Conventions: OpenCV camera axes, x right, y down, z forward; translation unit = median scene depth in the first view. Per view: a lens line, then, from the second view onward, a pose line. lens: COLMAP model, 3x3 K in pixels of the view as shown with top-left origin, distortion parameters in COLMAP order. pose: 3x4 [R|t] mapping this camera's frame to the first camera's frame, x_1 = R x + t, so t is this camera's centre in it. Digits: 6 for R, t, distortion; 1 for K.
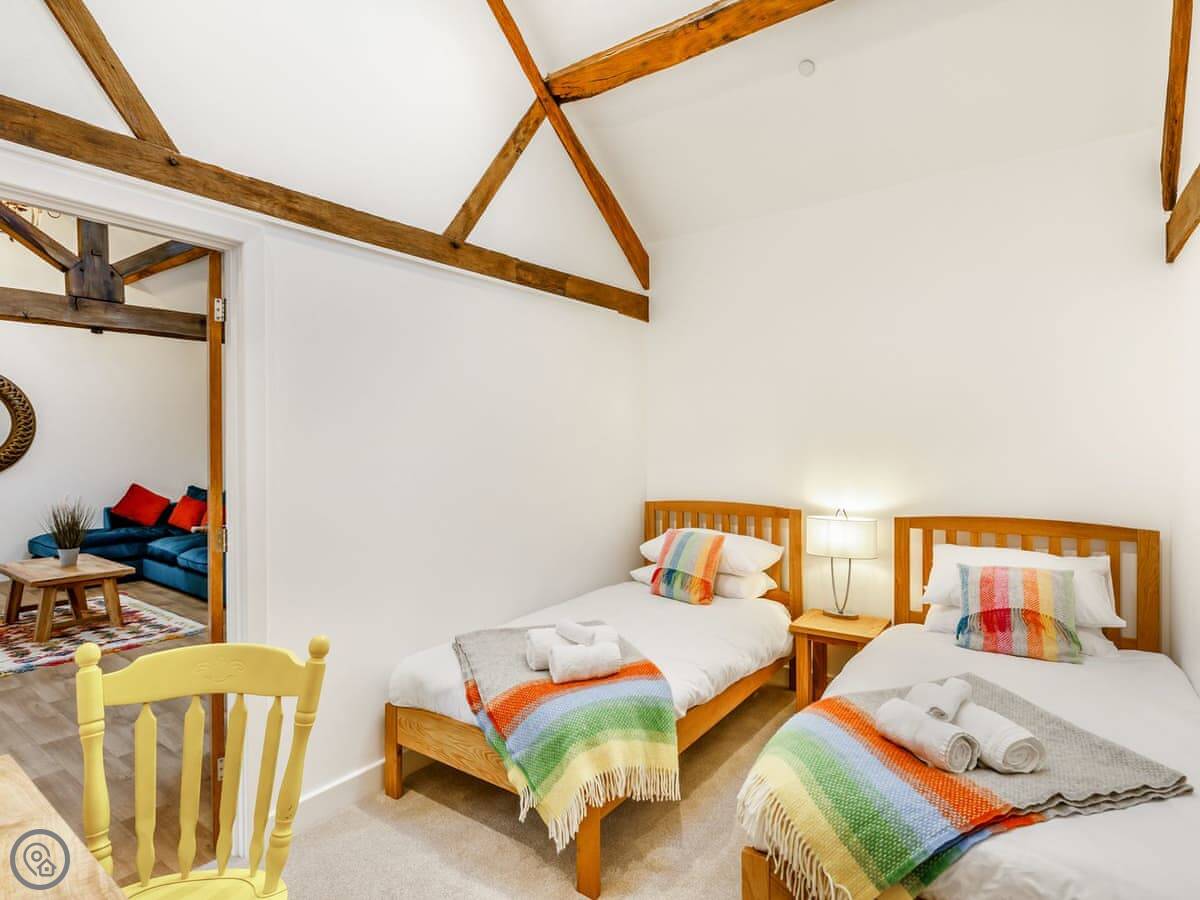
lens RADIAL K [[612.6, 0, 595.1], [0, 612.6, 450.0], [0, 0, 1]] dist [-0.001403, 0.000617]
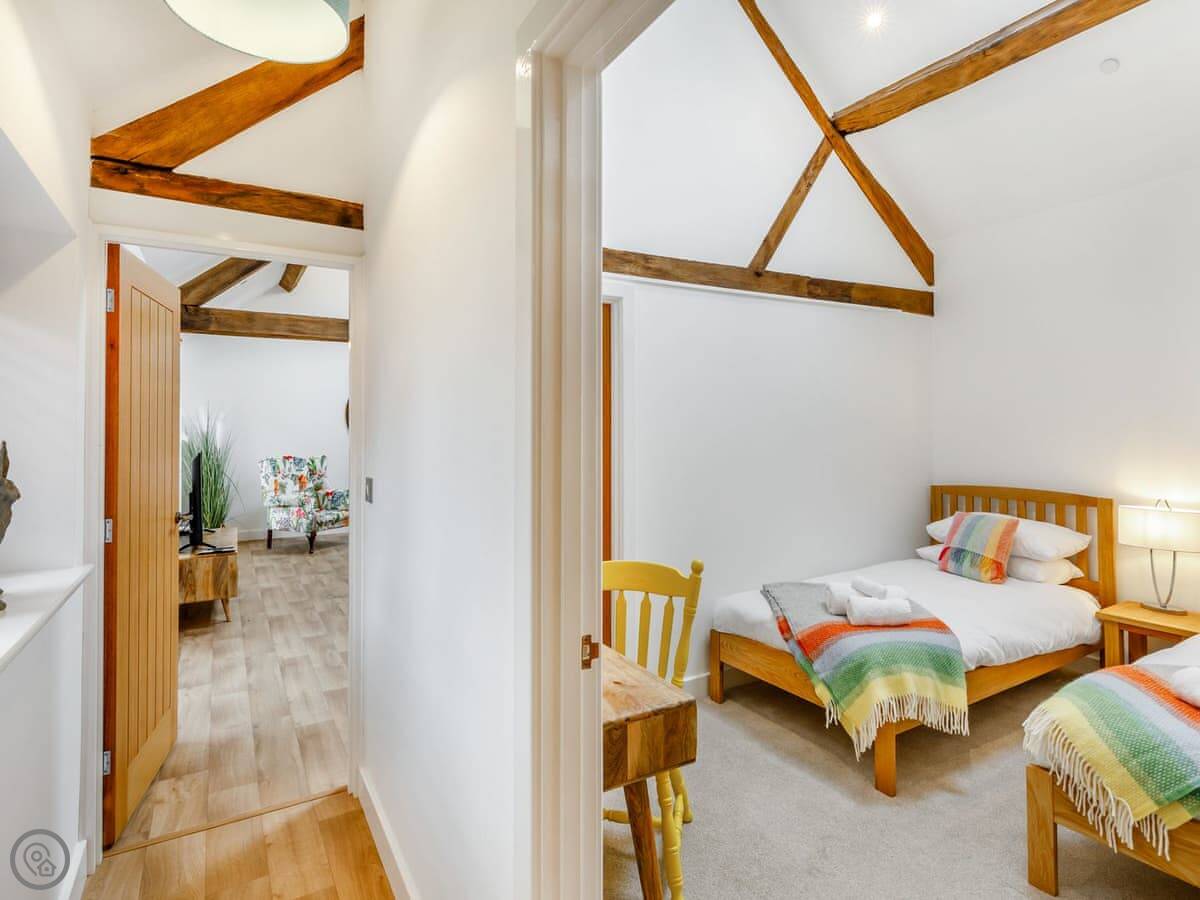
lens RADIAL K [[634.4, 0, 585.7], [0, 634.4, 421.1], [0, 0, 1]] dist [0.008784, -0.001387]
pose [[0.916748, -0.005420, -0.399428, -0.037837], [-0.000880, 0.999878, -0.015586, -0.013845], [0.399464, 0.014640, 0.916632, -0.357588]]
